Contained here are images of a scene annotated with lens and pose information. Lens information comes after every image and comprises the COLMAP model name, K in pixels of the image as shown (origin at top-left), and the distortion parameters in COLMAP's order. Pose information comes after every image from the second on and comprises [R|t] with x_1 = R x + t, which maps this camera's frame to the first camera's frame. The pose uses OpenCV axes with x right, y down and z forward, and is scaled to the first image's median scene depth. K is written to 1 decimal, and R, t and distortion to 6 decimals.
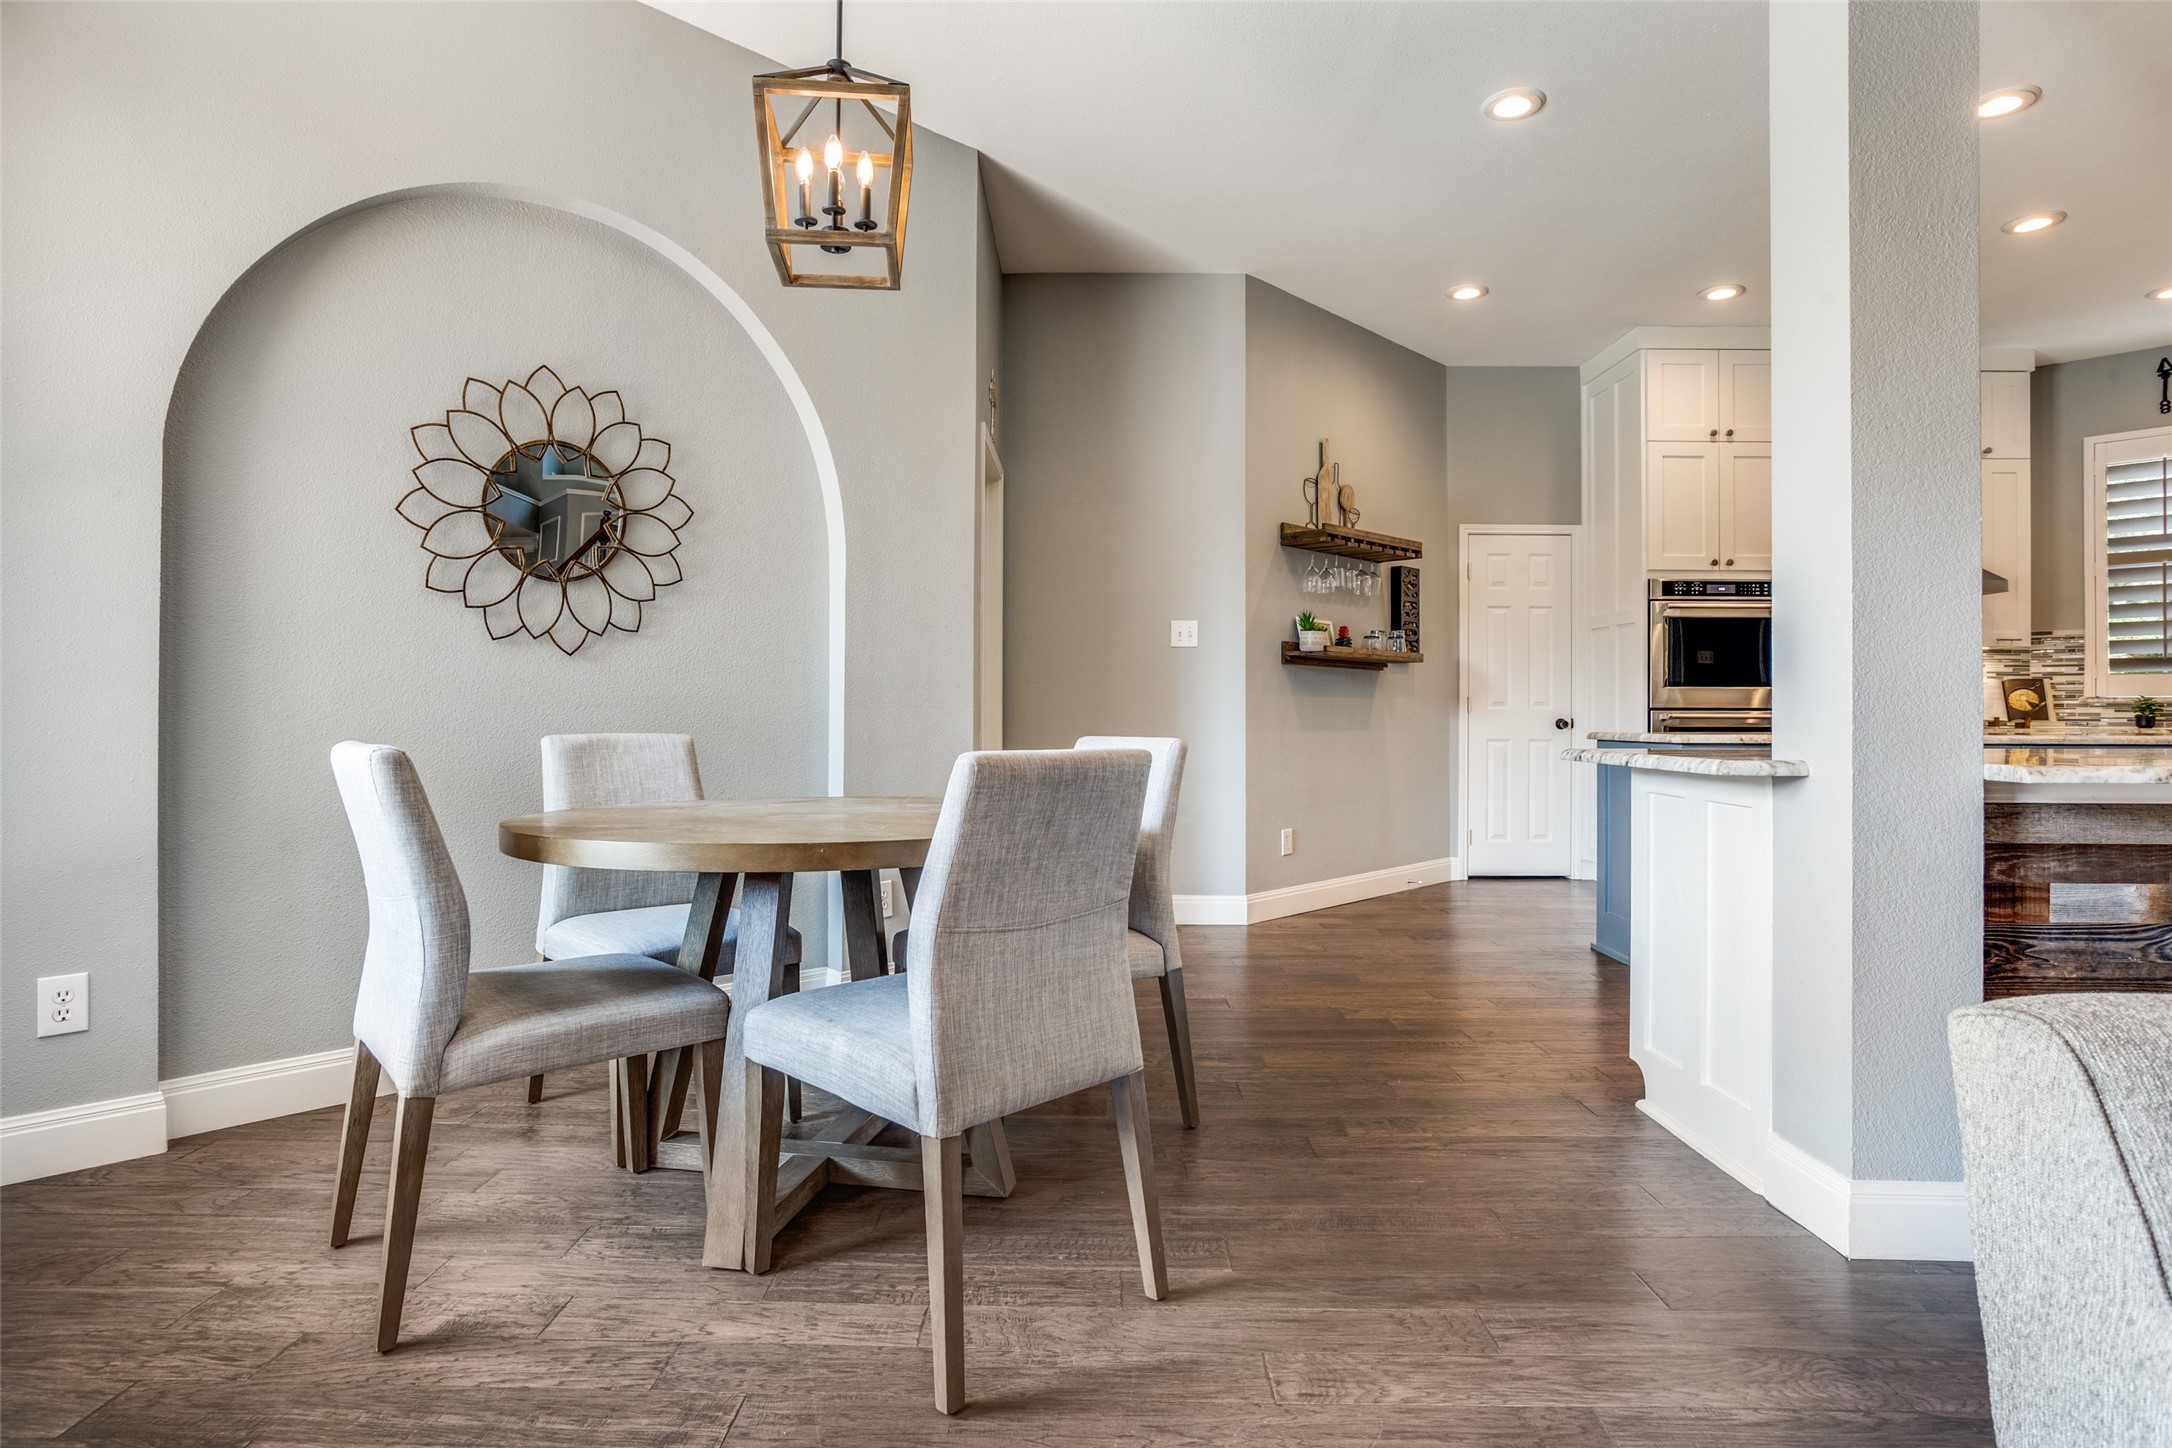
lens RADIAL K [[1170.2, 0, 1086.0], [0, 1170.2, 724.0], [0, 0, 1]] dist [0.000163, 0.000790]
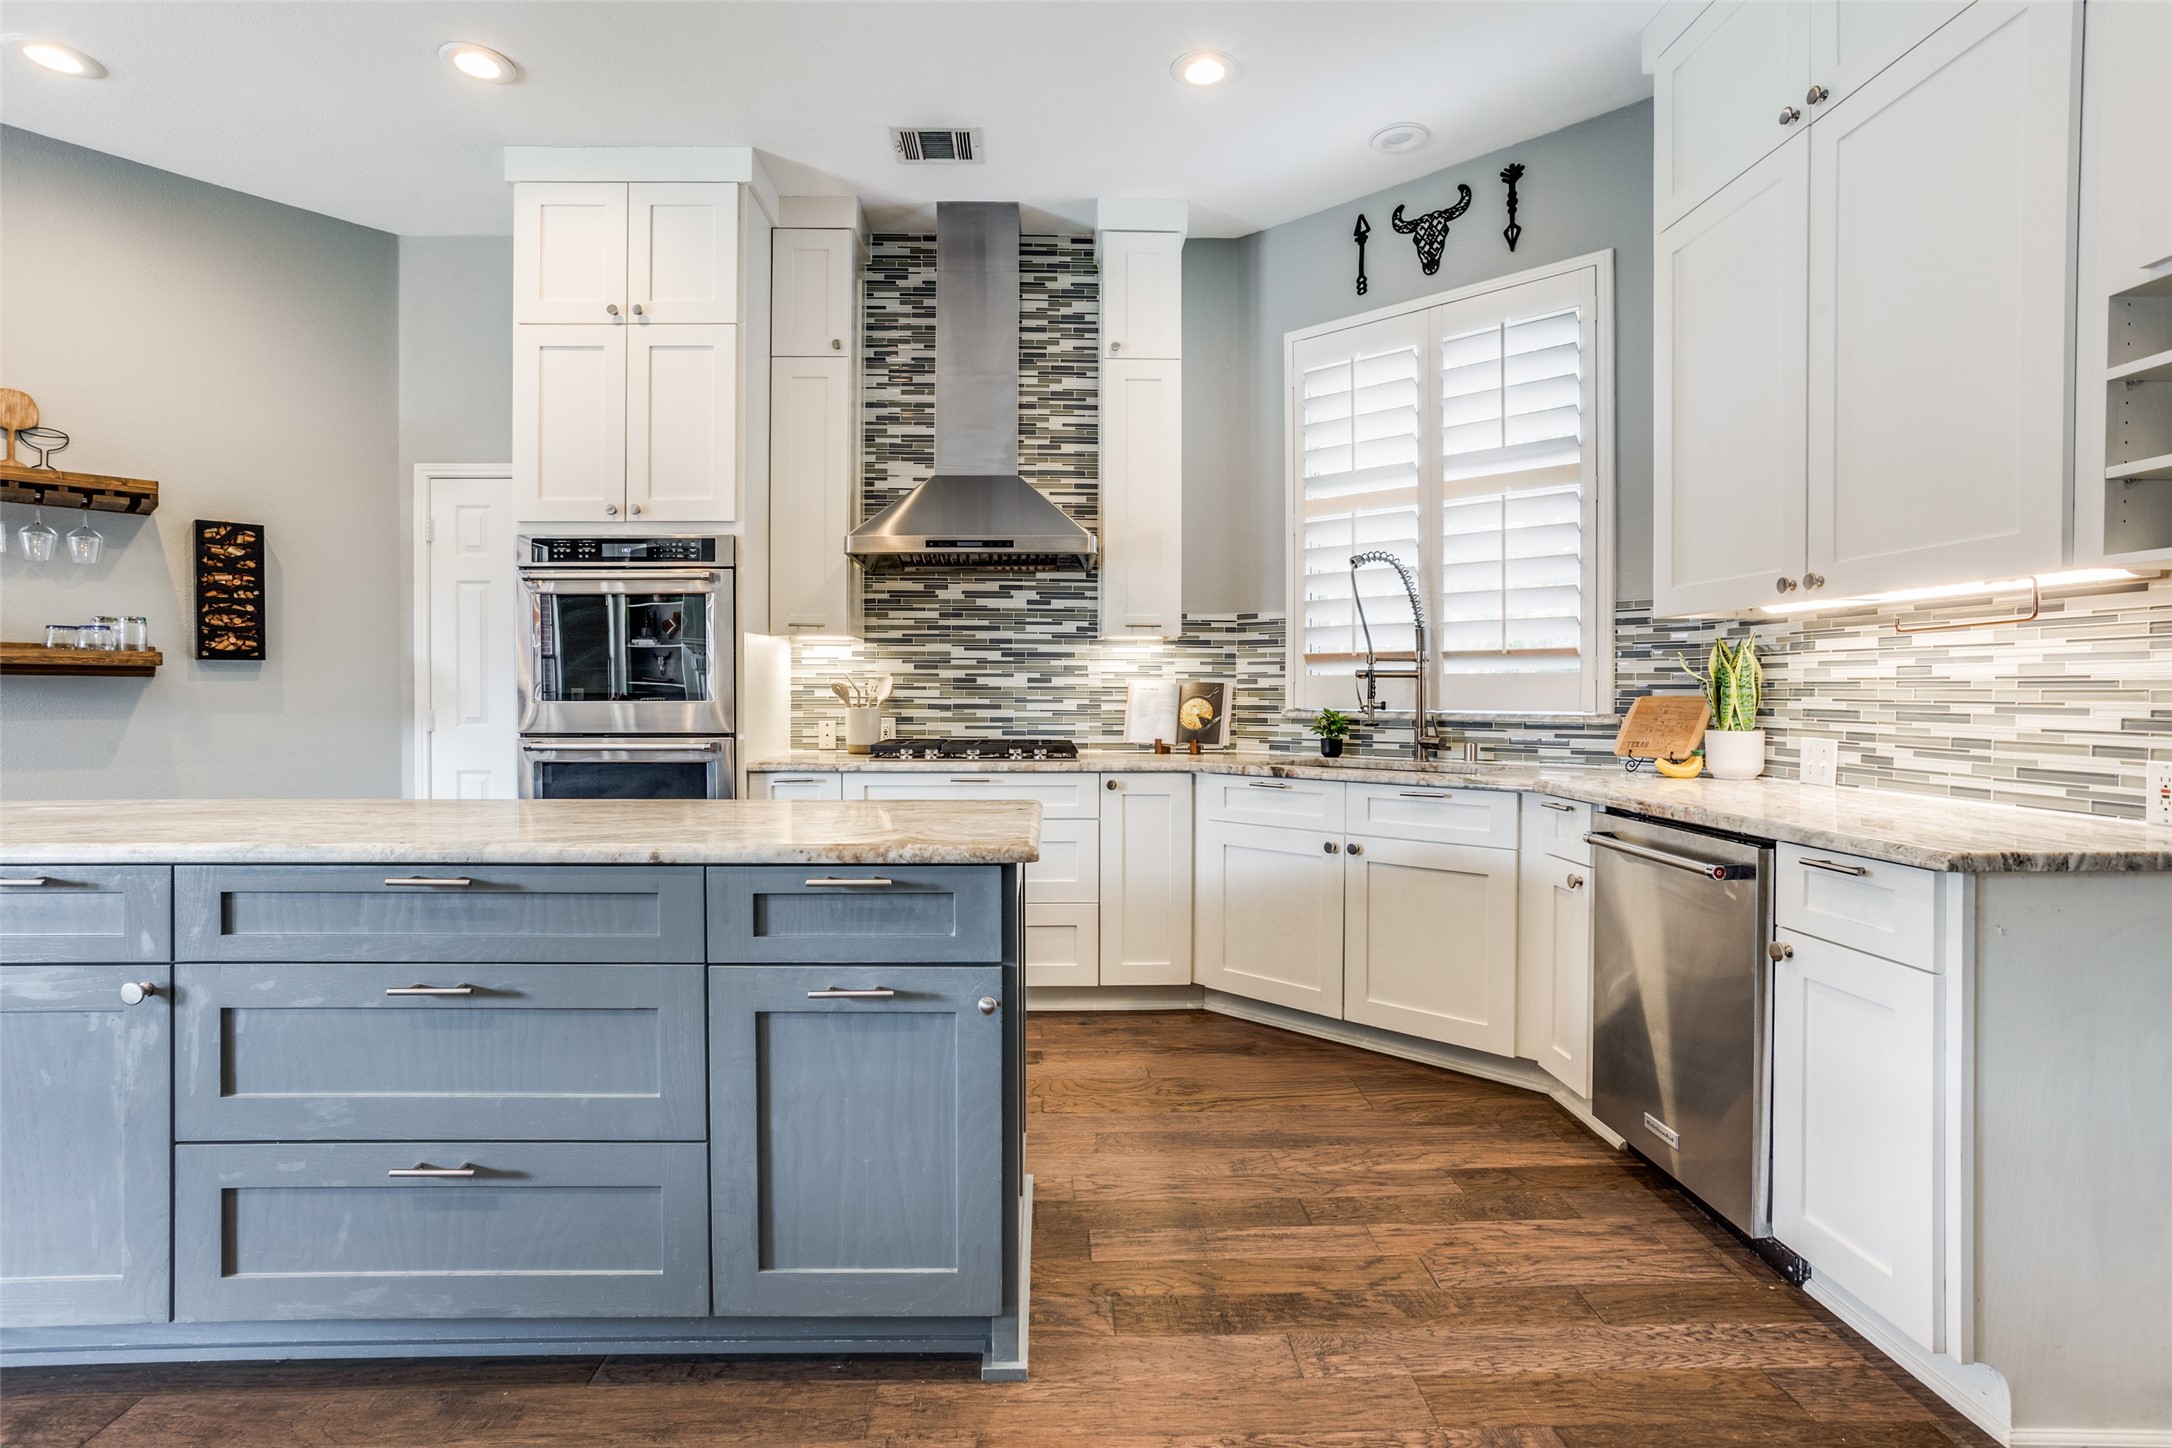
lens RADIAL K [[1059.7, 0, 1032.1], [0, 1059.7, 692.4], [0, 0, 1]] dist [-0.047310, 0.029629]
pose [[0.999981, -0.003454, 0.005085, 0.765626], [0.003498, 0.999956, -0.008653, -0.030529], [-0.005055, 0.008671, 0.999950, 0.413796]]
